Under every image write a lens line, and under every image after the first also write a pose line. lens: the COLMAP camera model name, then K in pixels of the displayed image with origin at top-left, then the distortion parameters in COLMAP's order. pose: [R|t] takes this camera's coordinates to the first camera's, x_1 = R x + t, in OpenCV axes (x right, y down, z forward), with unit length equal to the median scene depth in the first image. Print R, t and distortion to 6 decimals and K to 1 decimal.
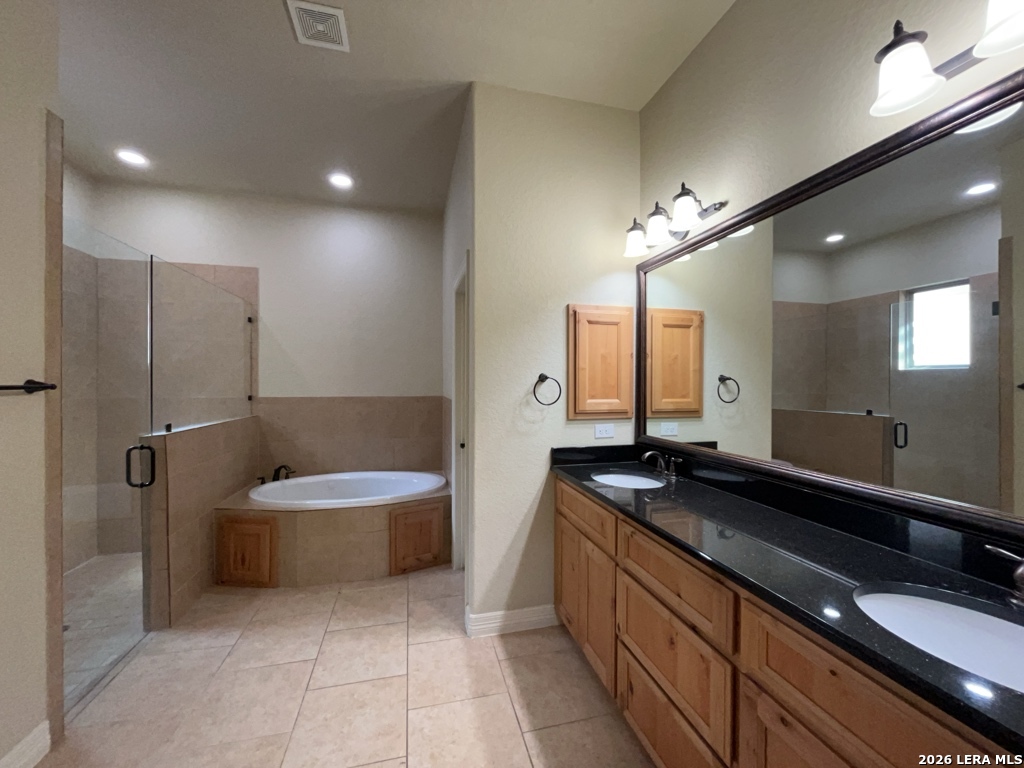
lens RADIAL K [[413.8, 0, 514.8], [0, 413.8, 384.7], [0, 0, 1]] dist [-0.002014, -0.000445]
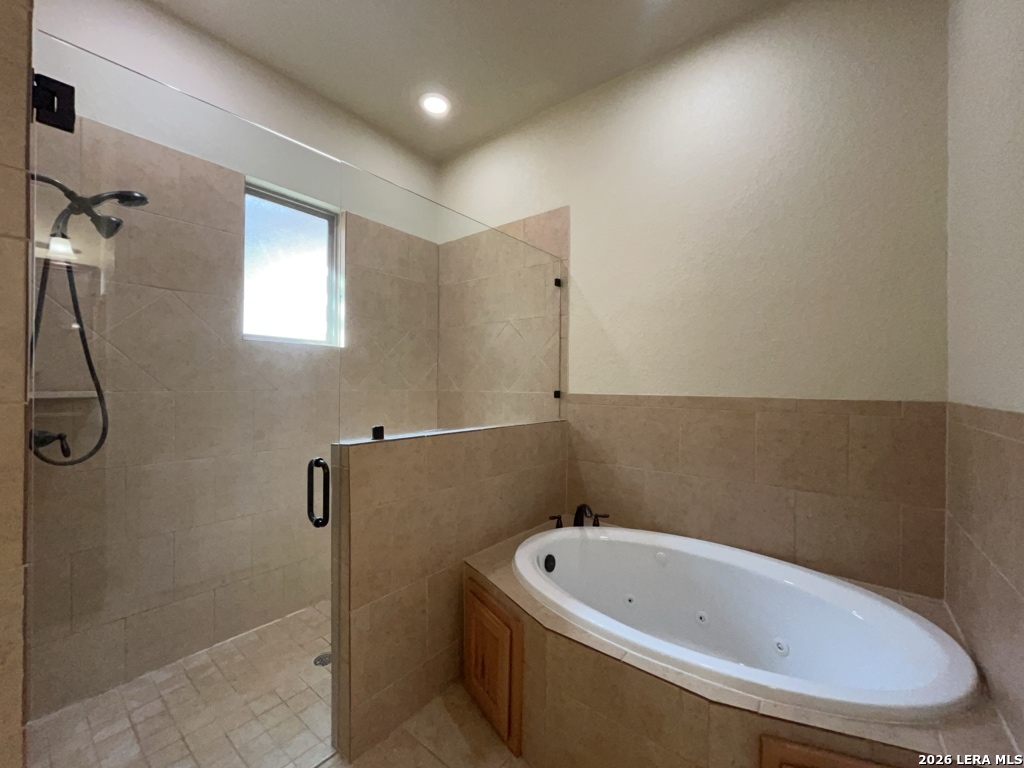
lens RADIAL K [[413.8, 0, 514.8], [0, 413.8, 384.7], [0, 0, 1]] dist [-0.002014, -0.000445]
pose [[0.606107, 0.002344, -0.795379, -0.126183], [-0.007463, 0.999968, -0.002741, 0.018066], [0.795348, 0.007597, 0.606106, 0.512469]]
